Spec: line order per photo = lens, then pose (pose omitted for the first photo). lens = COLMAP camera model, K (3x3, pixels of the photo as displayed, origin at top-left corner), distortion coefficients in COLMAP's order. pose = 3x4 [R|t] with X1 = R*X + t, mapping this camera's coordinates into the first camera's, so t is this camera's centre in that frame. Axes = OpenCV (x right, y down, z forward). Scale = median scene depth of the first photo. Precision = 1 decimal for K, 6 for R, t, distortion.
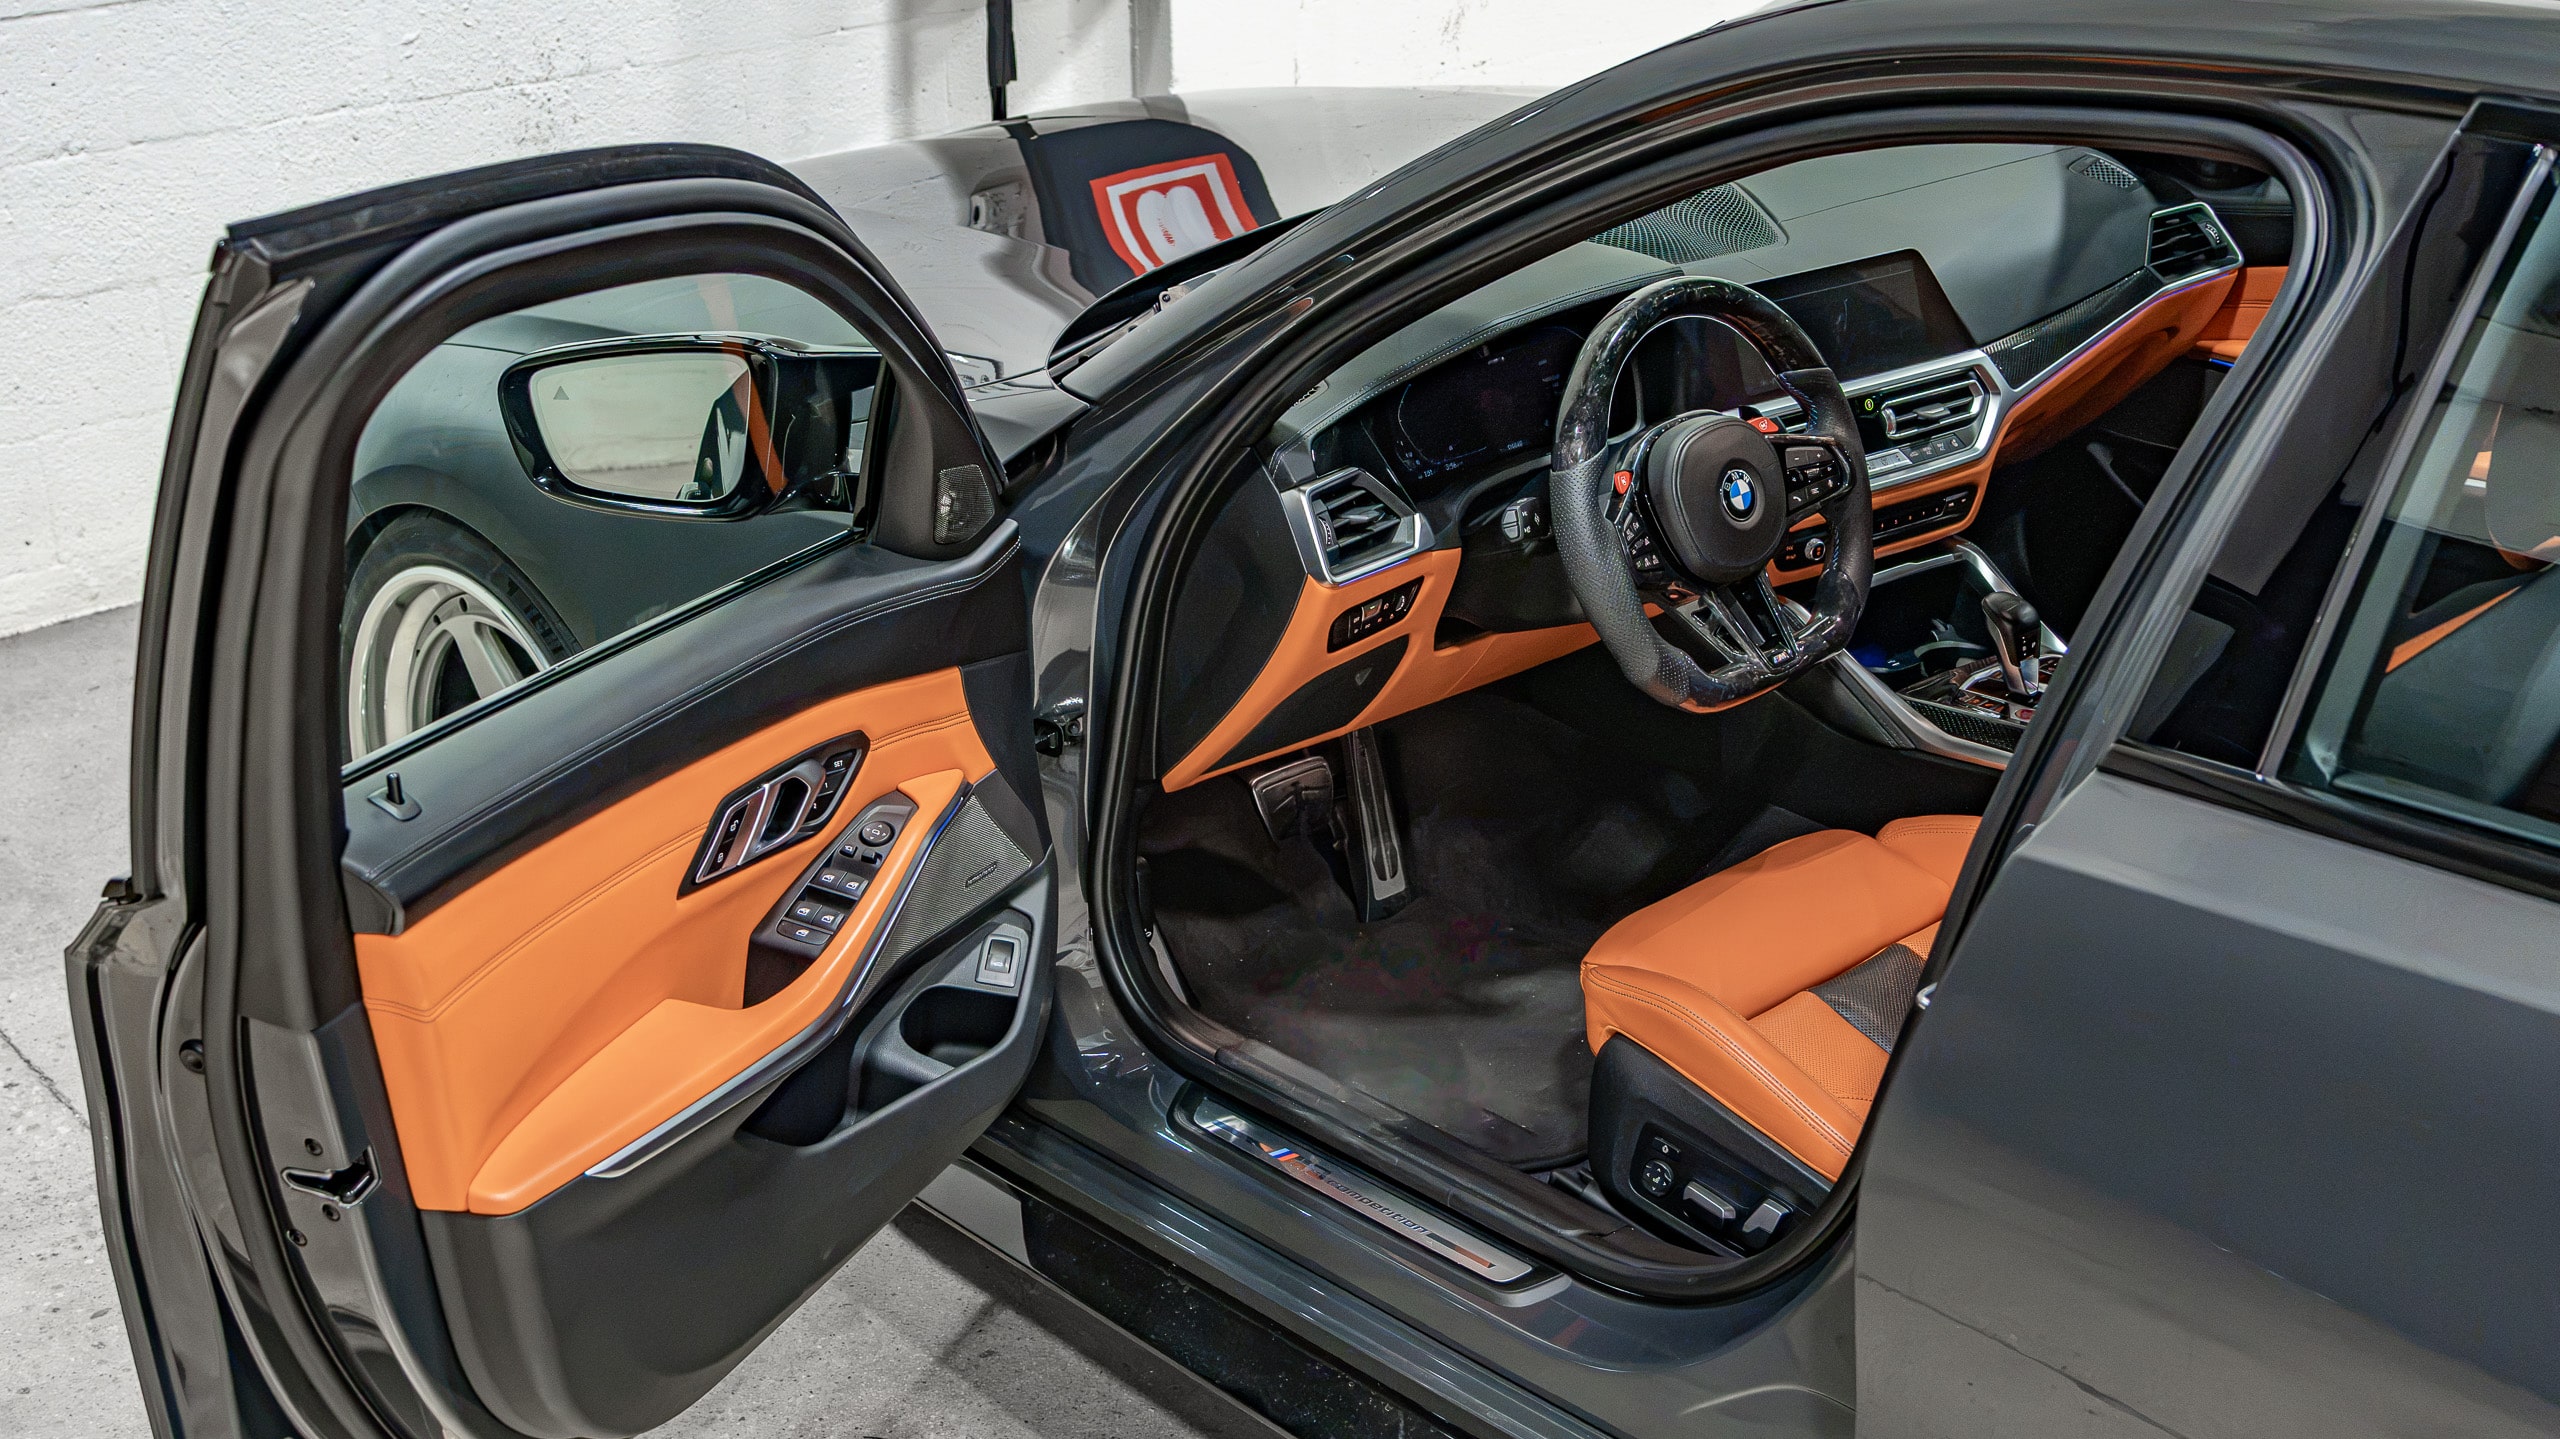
lens RADIAL K [[3124.9, 0, 1262.9], [0, 3124.9, 773.4], [0, 0, 1]] dist [0.007587, 0.000000]
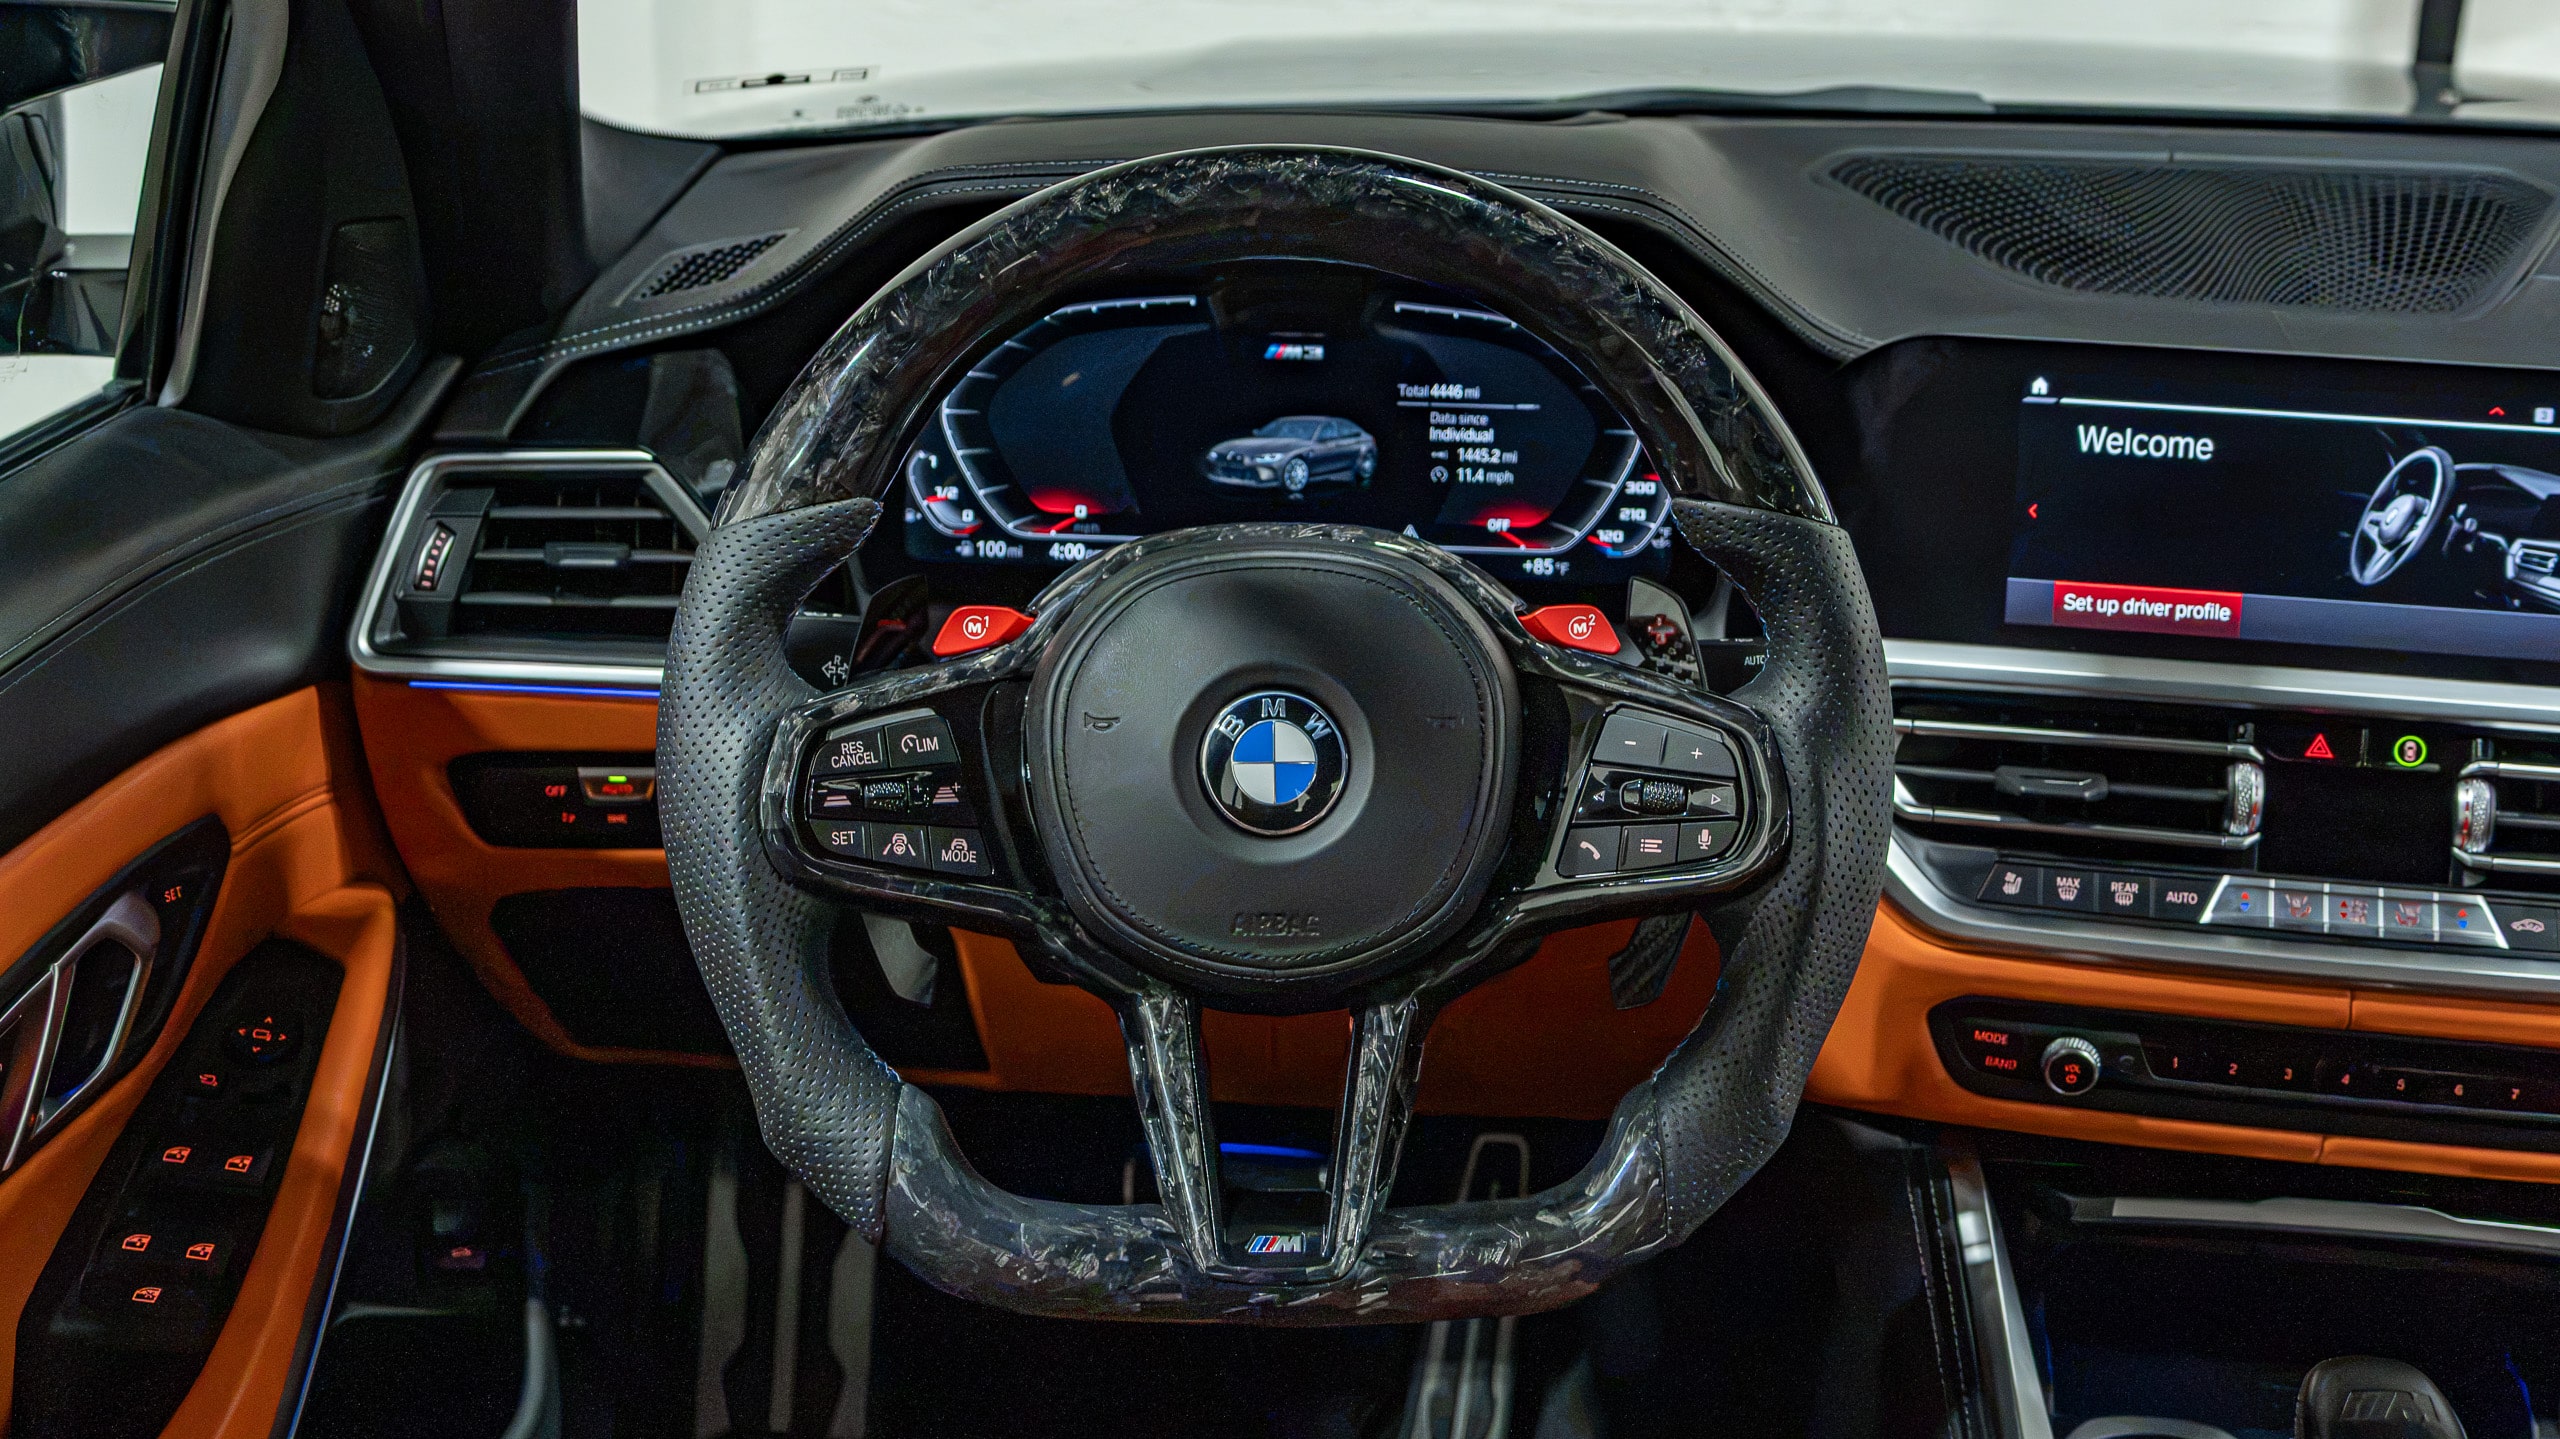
lens RADIAL K [[3124.9, 0, 1268.6], [0, 3124.9, 717.5], [0, 0, 1]] dist [0.007587, 0.000000]
pose [[0.715177, 0.267486, -0.645735, 0.366850], [-0.314989, 0.948081, 0.043865, -0.105728], [0.623942, 0.172028, 0.762301, 0.705192]]
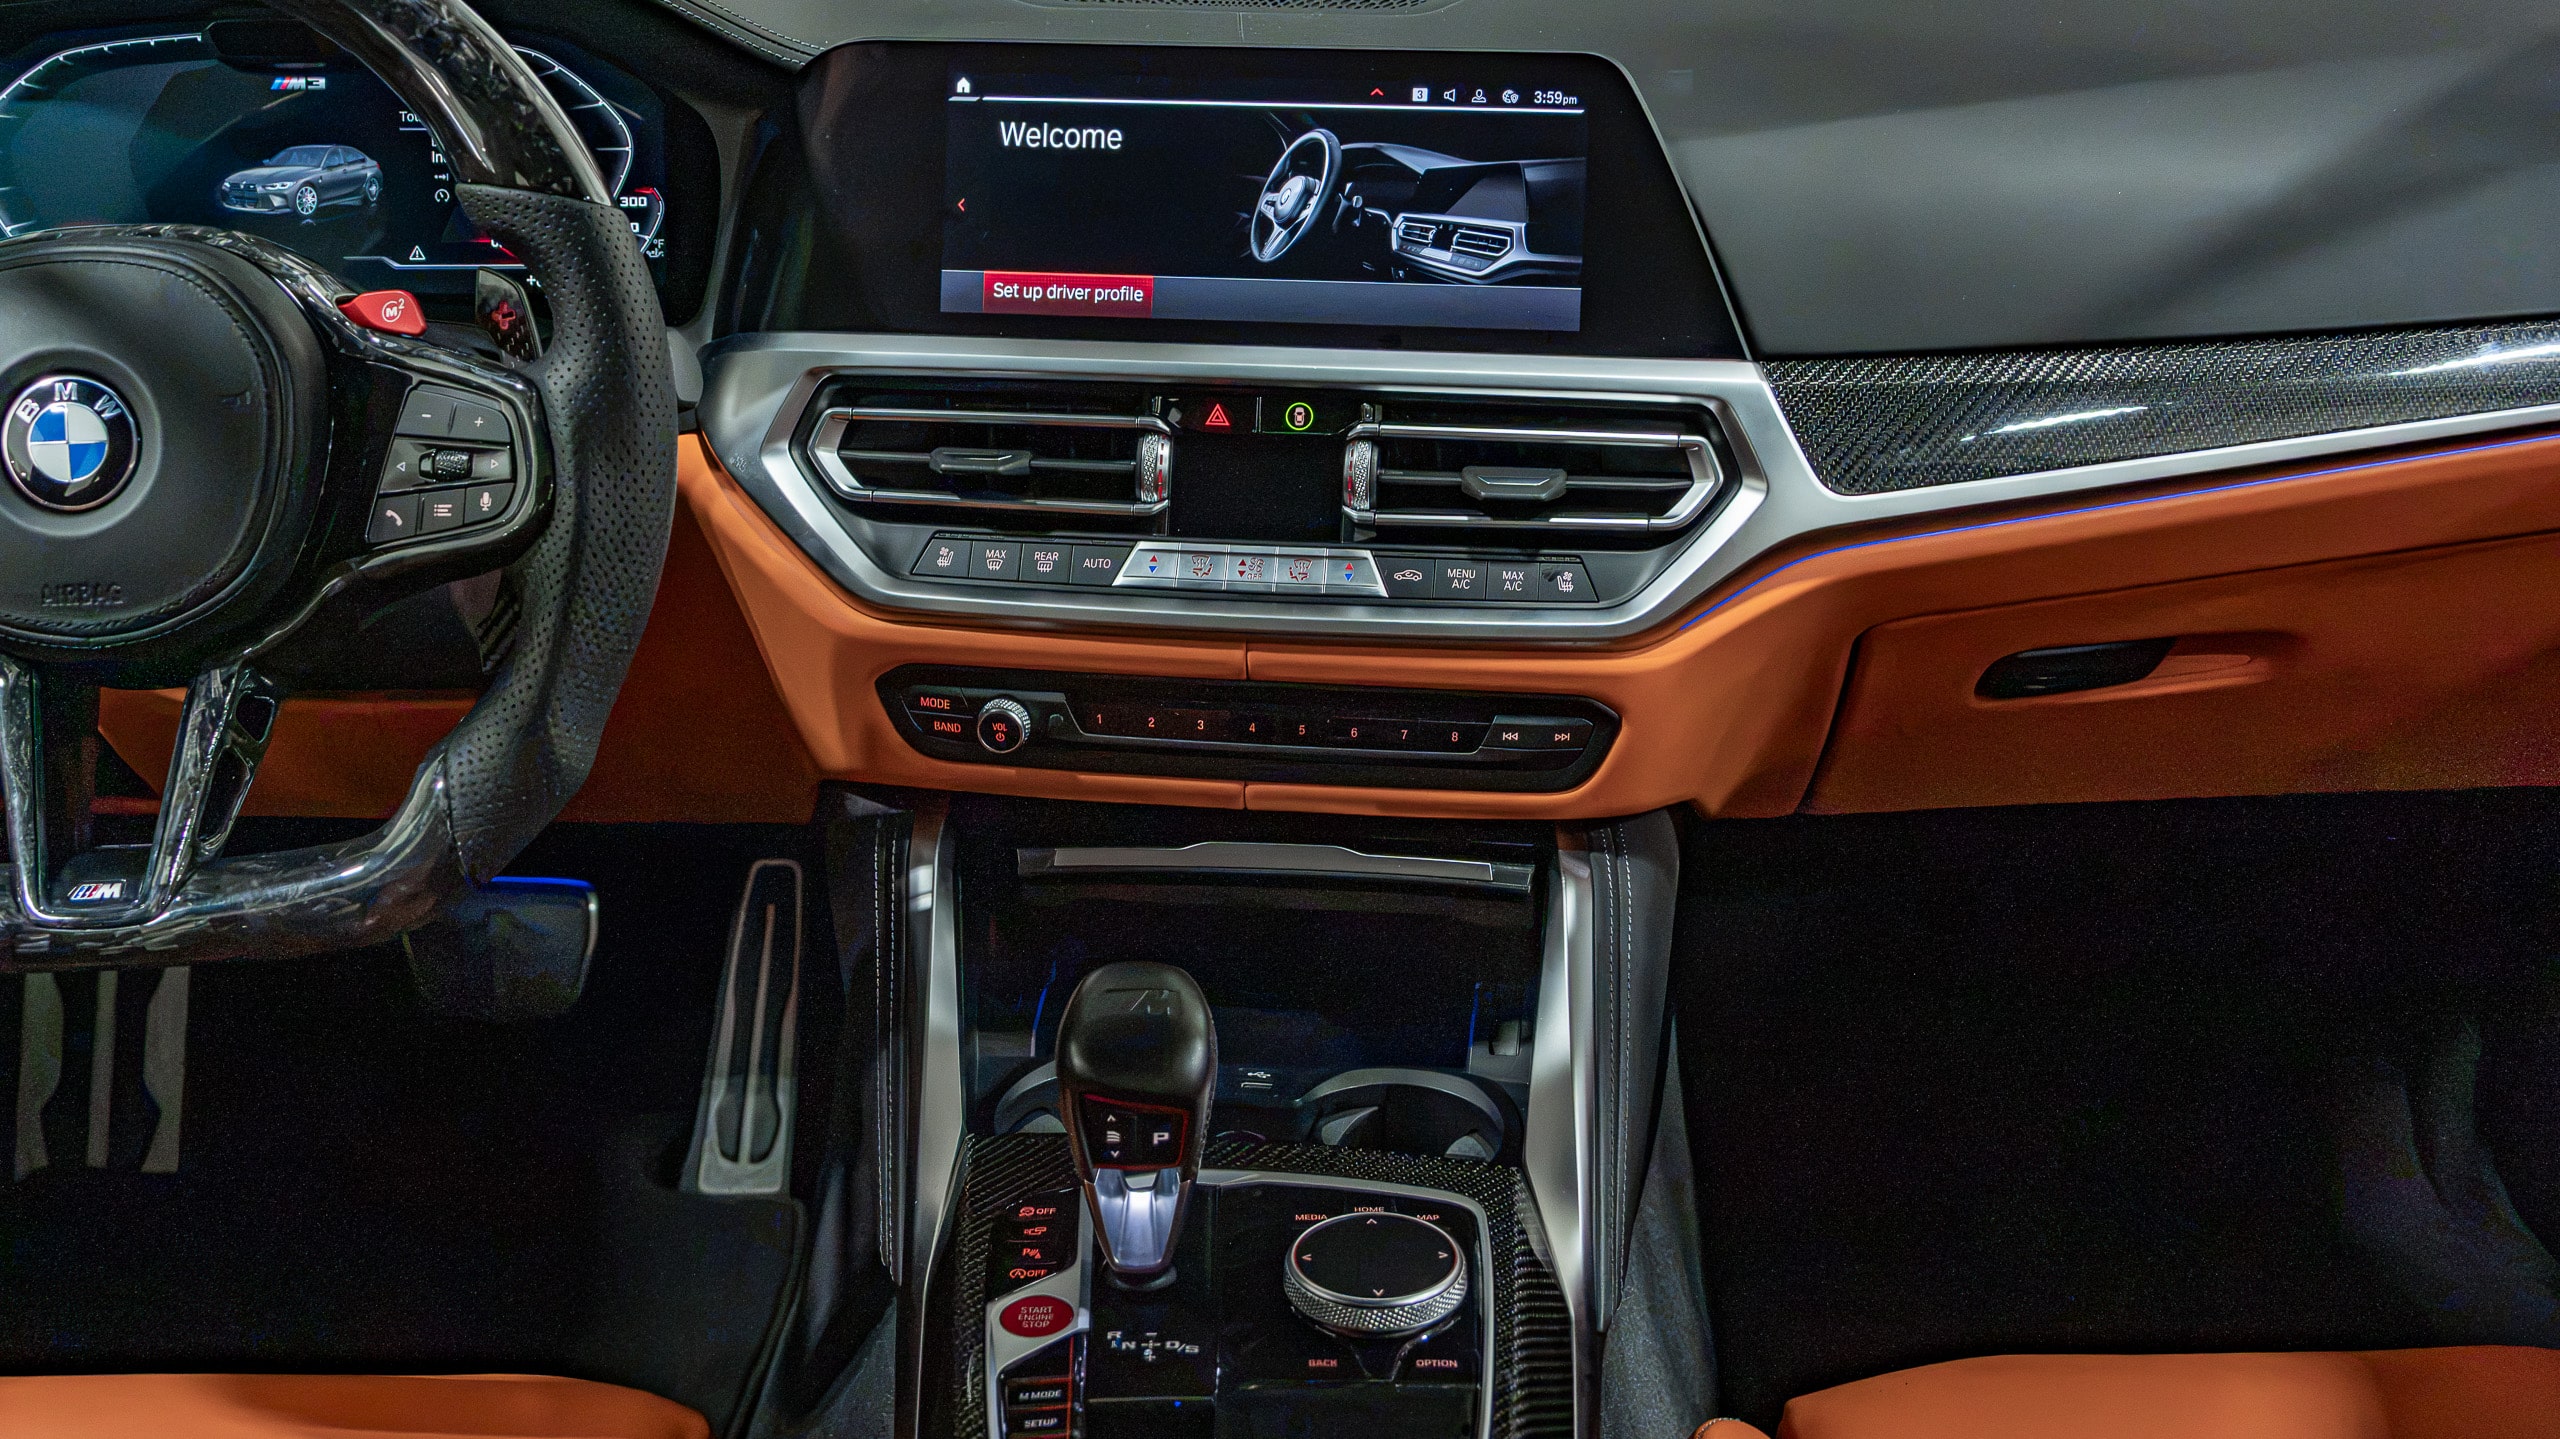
lens RADIAL K [[3124.9, 0, 1257.7], [0, 3124.9, 716.3], [0, 0, 1]] dist [0.007587, 0.000000]
pose [[0.730371, 0.271248, -0.626883, 0.487540], [-0.280348, 0.955947, 0.087003, -0.126529], [0.622867, 0.112201, 0.774240, 0.774096]]
